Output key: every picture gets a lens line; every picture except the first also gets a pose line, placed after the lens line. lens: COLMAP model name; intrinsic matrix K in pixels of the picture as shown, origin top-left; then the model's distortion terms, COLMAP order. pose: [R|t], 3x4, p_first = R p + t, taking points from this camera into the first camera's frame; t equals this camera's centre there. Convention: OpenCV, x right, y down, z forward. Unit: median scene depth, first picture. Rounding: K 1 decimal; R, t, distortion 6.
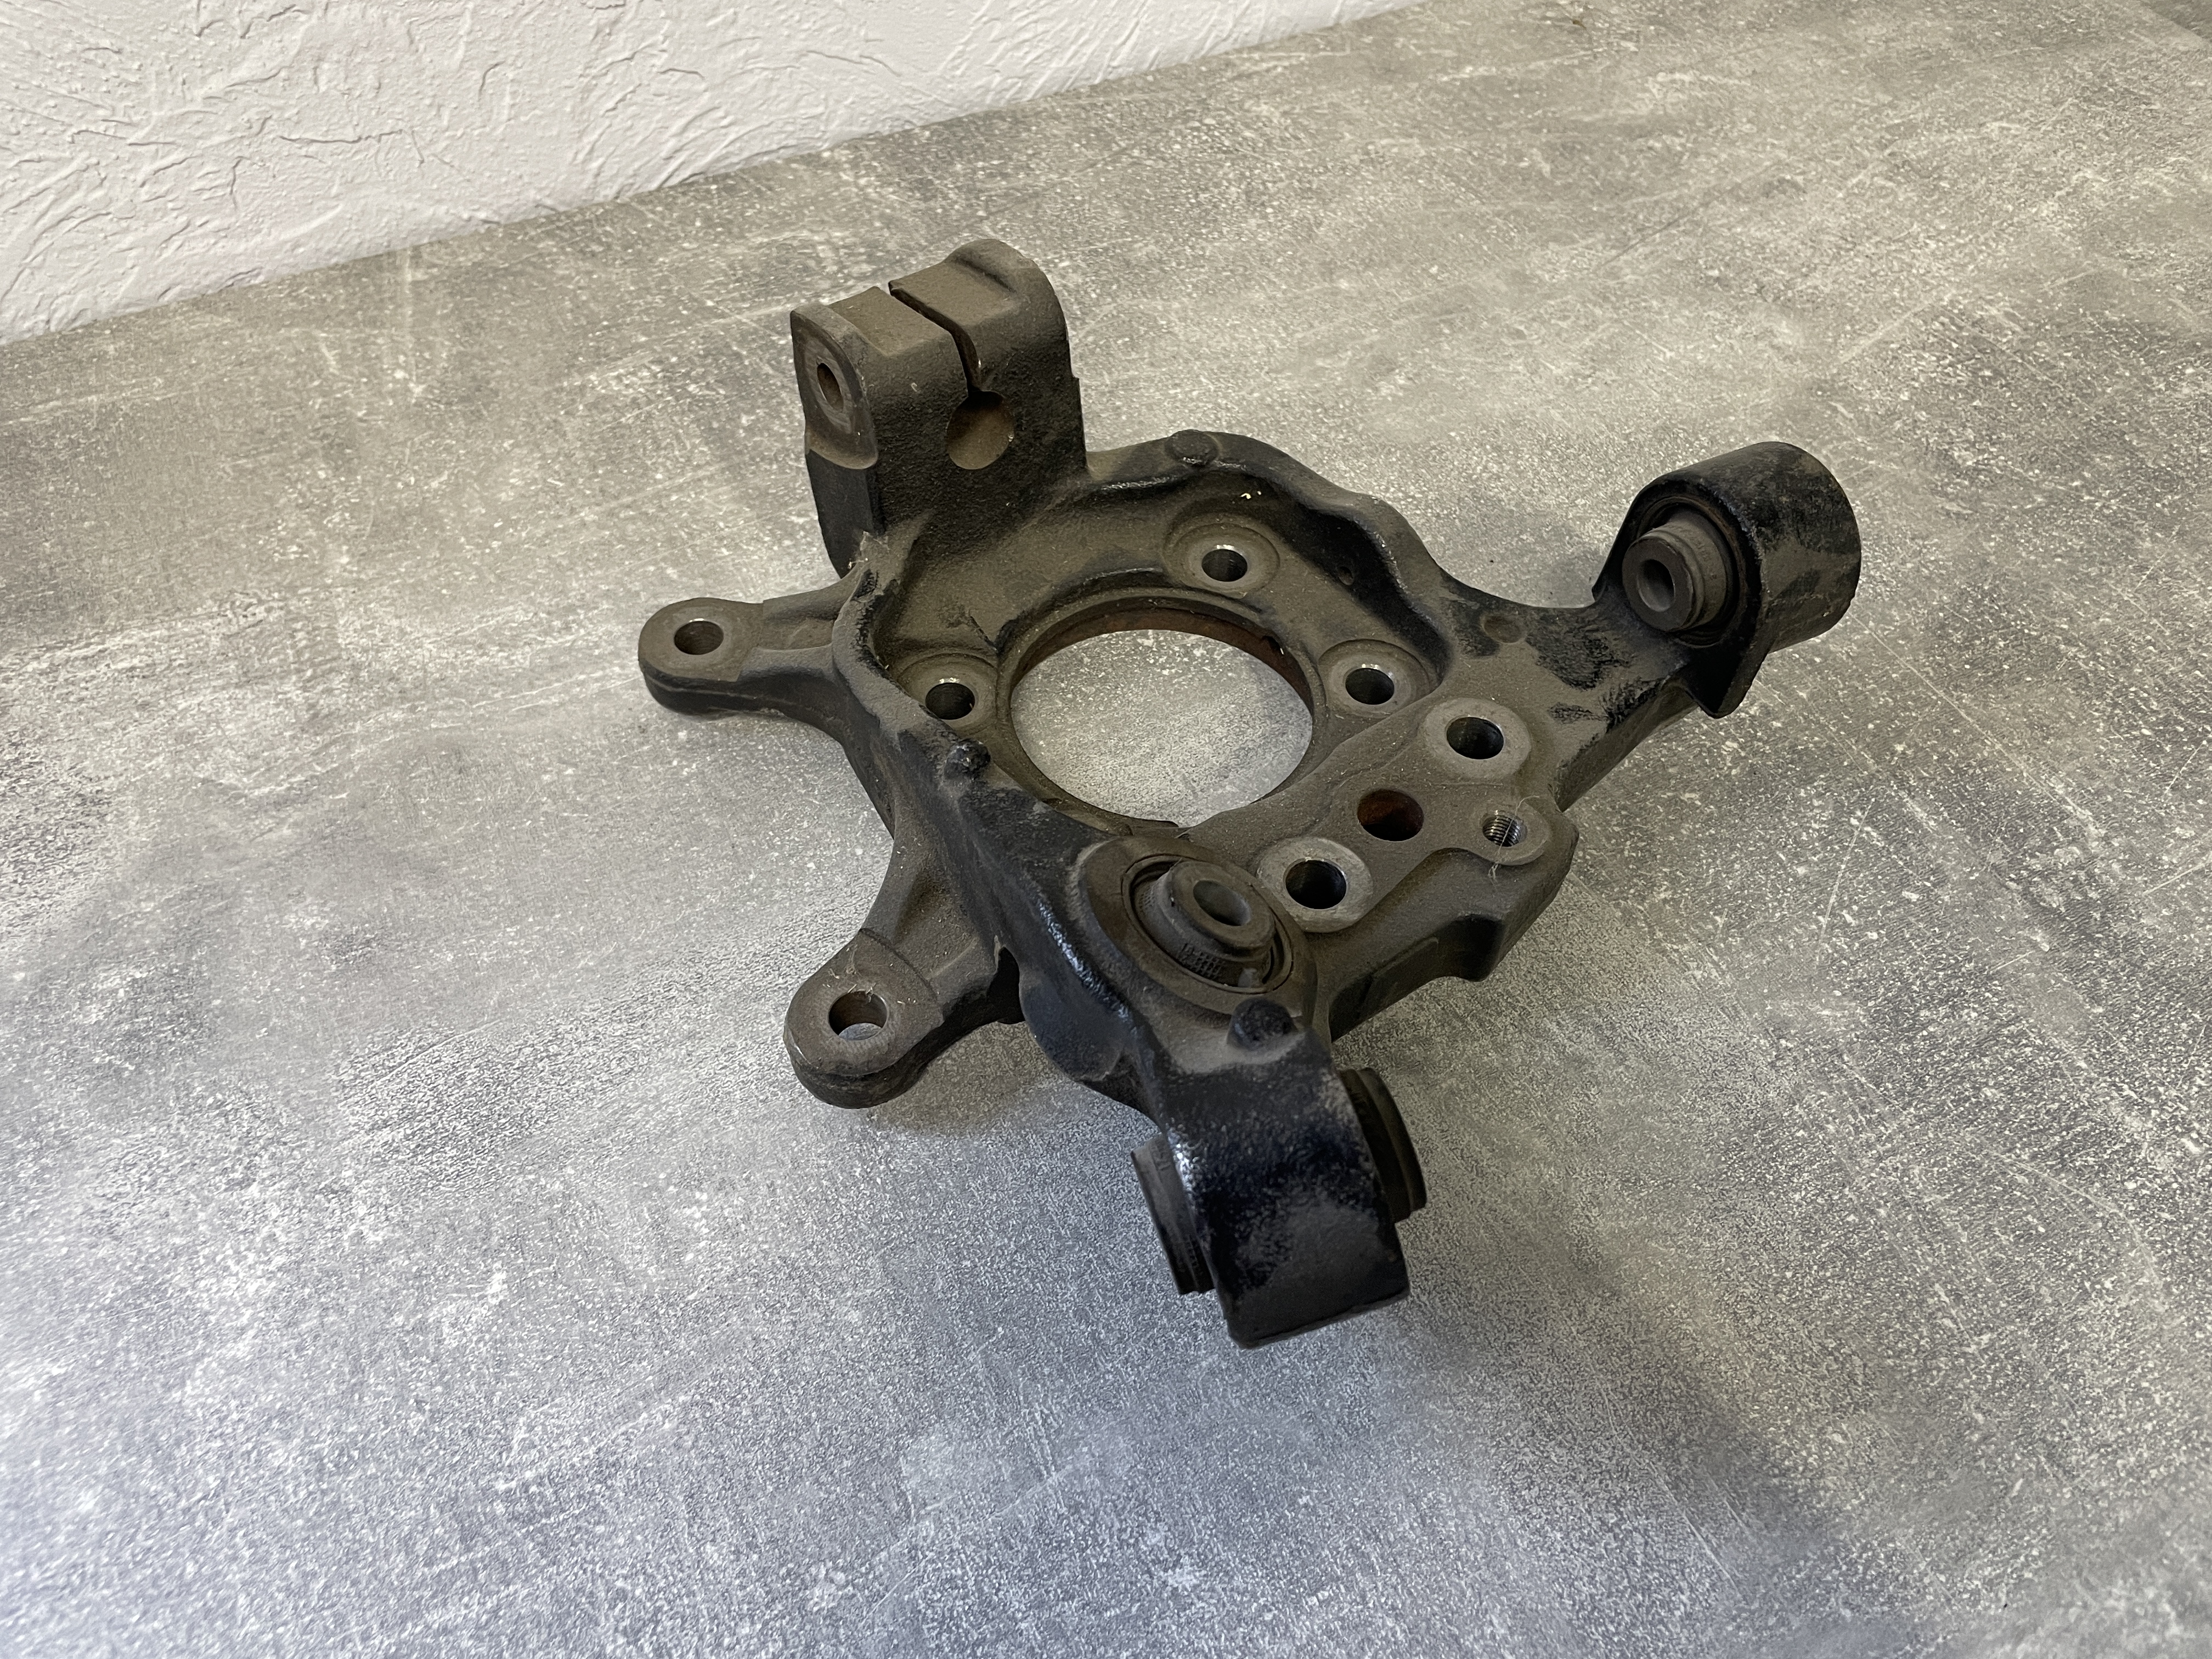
lens RADIAL K [[1703.6, 0, 1087.3], [0, 1703.6, 796.3], [0, 0, 1]] dist [0.067365, -0.100755]
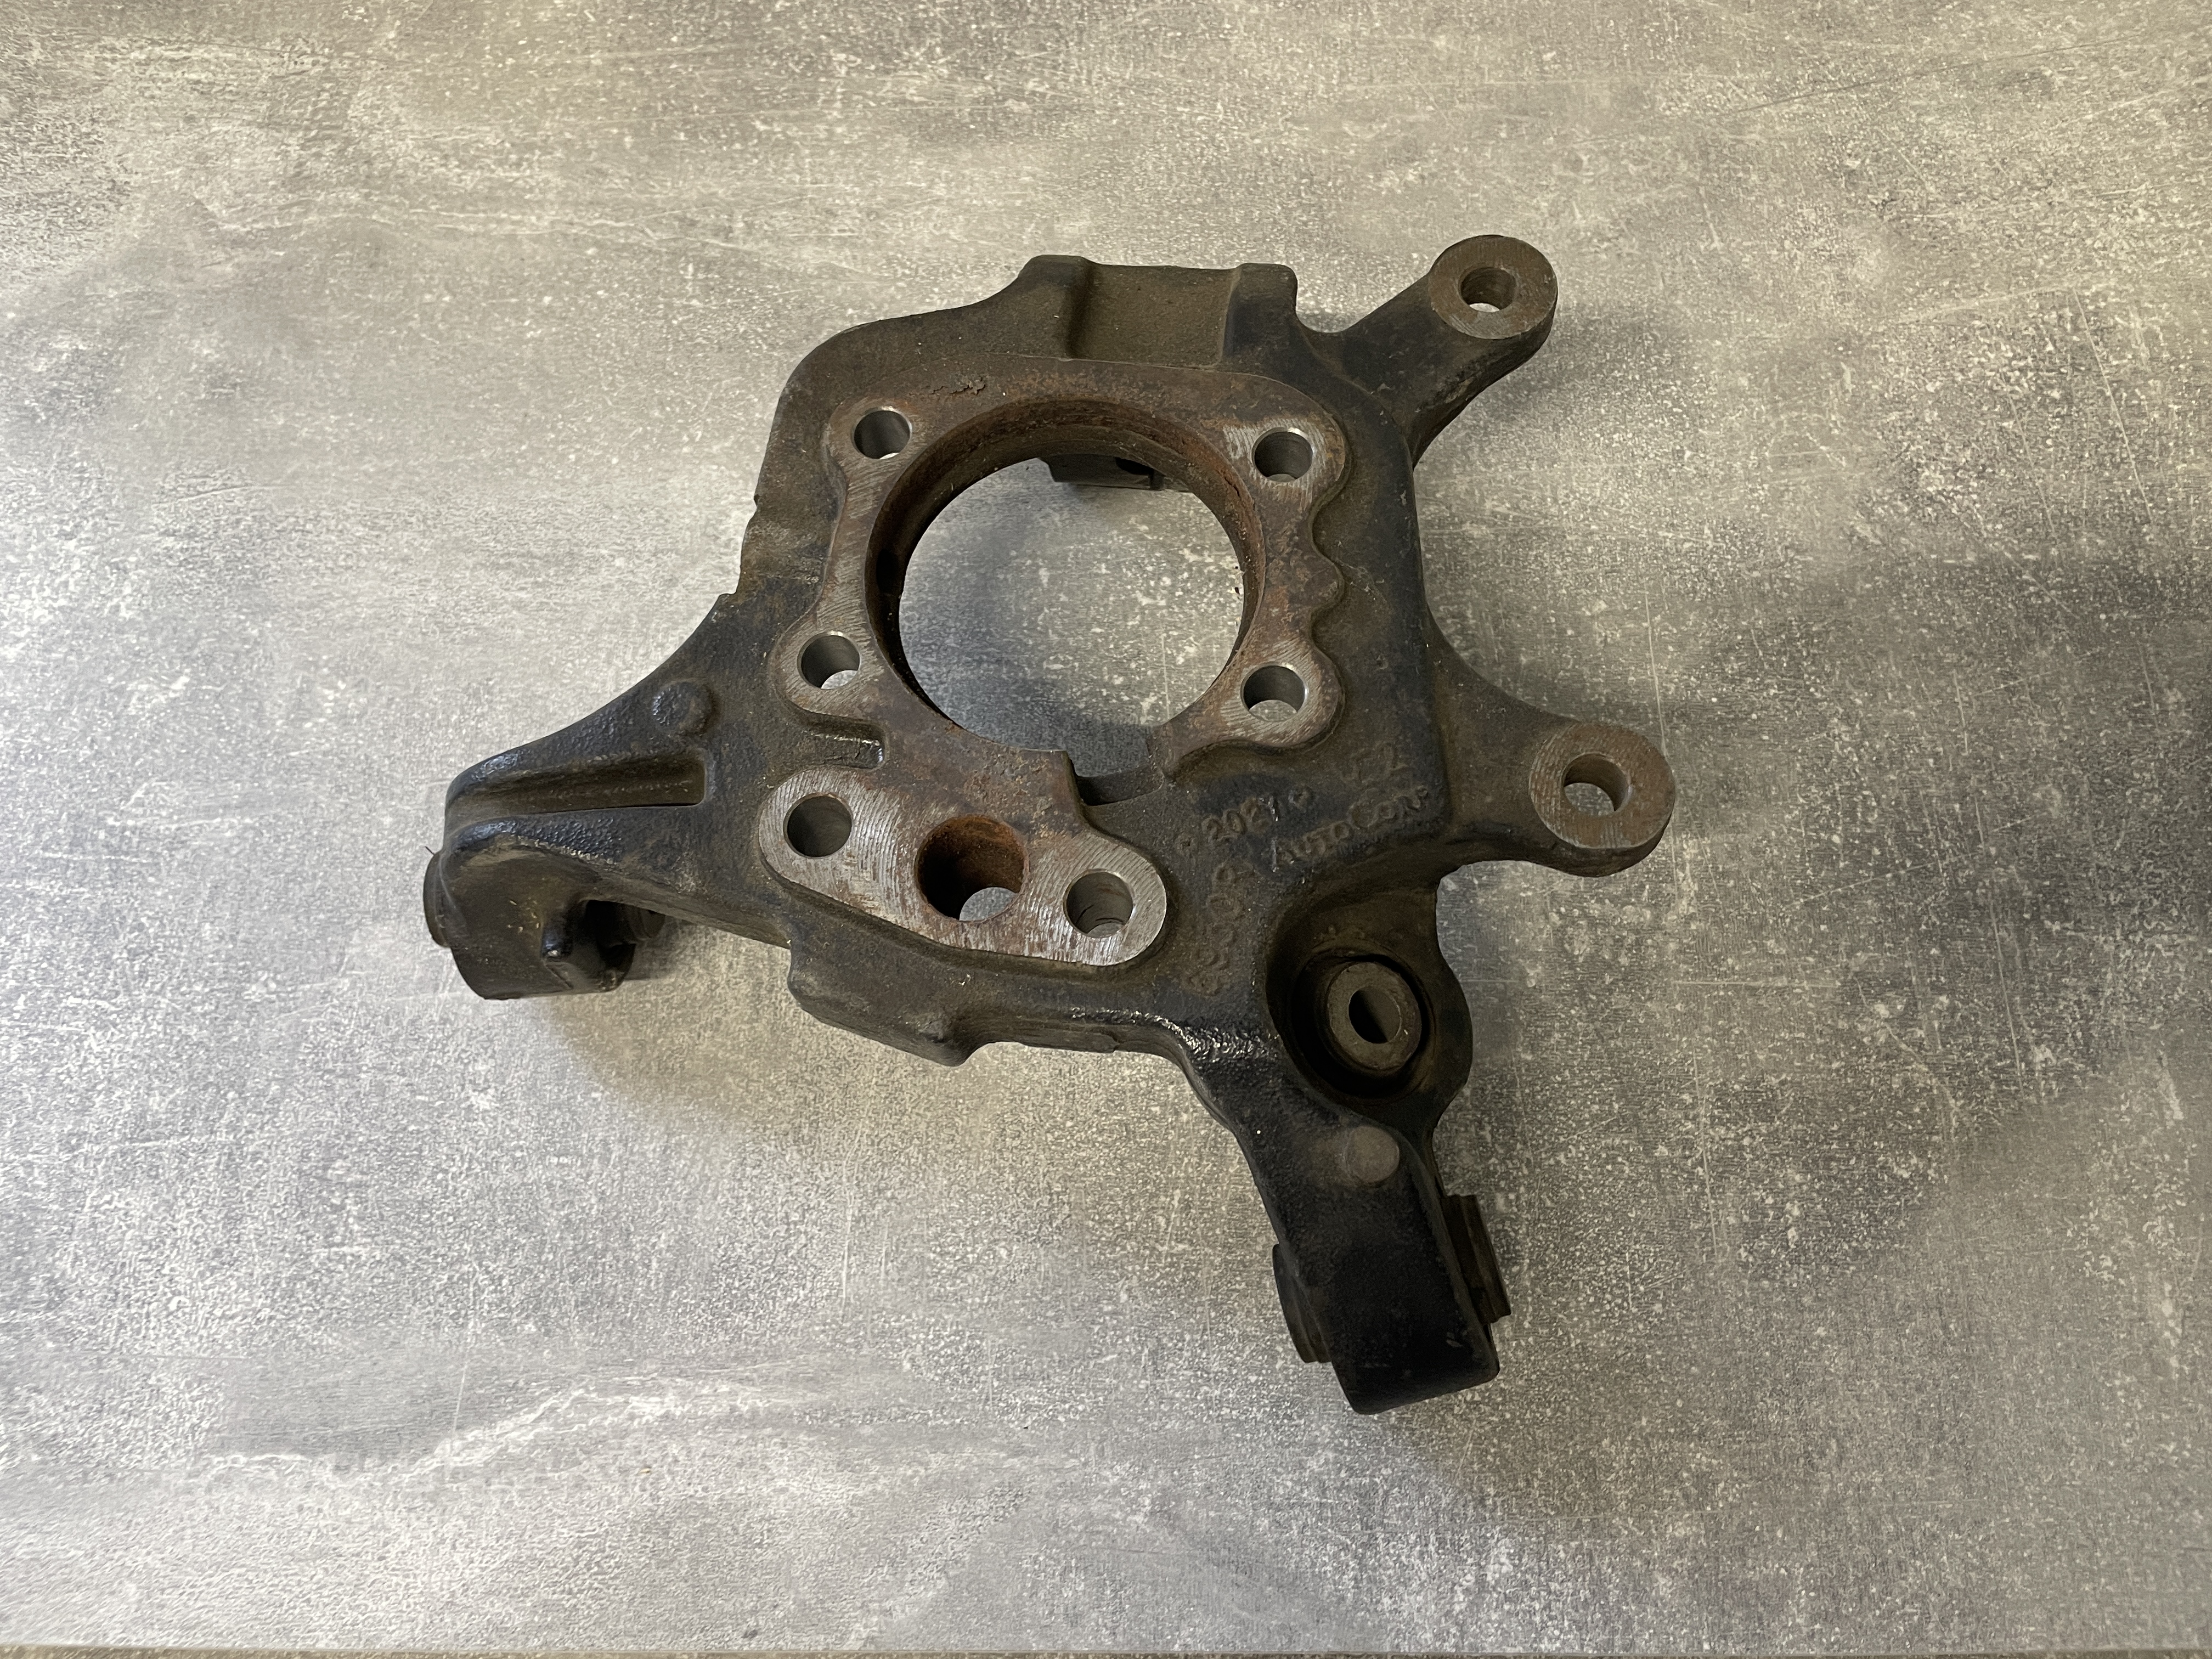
lens RADIAL K [[1703.6, 0, 1095.7], [0, 1703.6, 837.4], [0, 0, 1]] dist [0.067365, -0.100755]
pose [[0.881675, 0.418671, -0.217632, 0.535393], [-0.333982, 0.879525, 0.338958, -0.257404], [0.333324, -0.226166, 0.915284, 0.003543]]
